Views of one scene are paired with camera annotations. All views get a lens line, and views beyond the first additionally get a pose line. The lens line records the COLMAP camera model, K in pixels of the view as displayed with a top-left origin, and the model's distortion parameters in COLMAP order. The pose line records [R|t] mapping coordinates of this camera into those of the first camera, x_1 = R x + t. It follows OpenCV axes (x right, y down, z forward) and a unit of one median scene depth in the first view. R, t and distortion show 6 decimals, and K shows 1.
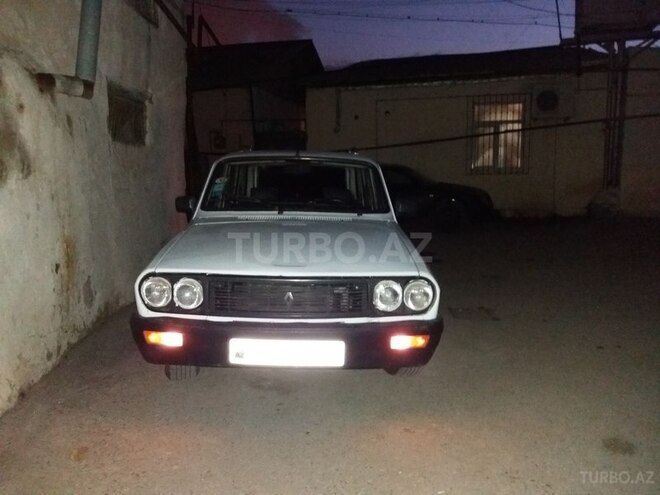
lens RADIAL K [[550.8, 0, 330.0], [0, 550.8, 247.5], [0, 0, 1]] dist [-0.062425, -0.001596]
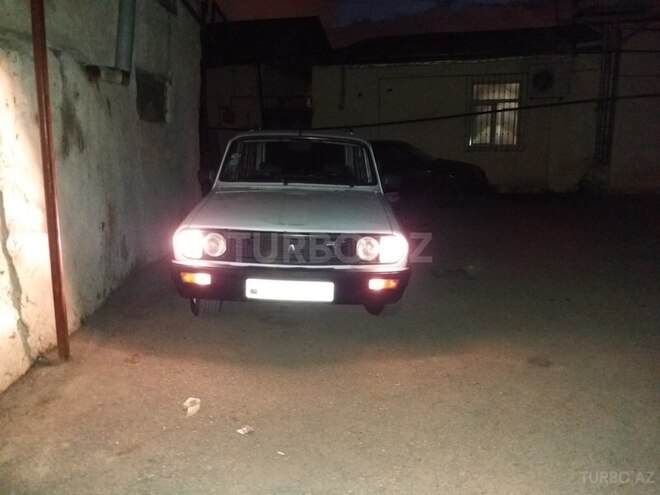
lens RADIAL K [[538.8, 0, 330.0], [0, 538.8, 247.5], [0, 0, 1]] dist [-0.006706, -0.004578]
pose [[0.999876, 0.013596, -0.007884, 0.016879], [-0.013198, 0.998736, 0.048505, 0.016184], [0.008533, -0.048395, 0.998792, -0.173019]]
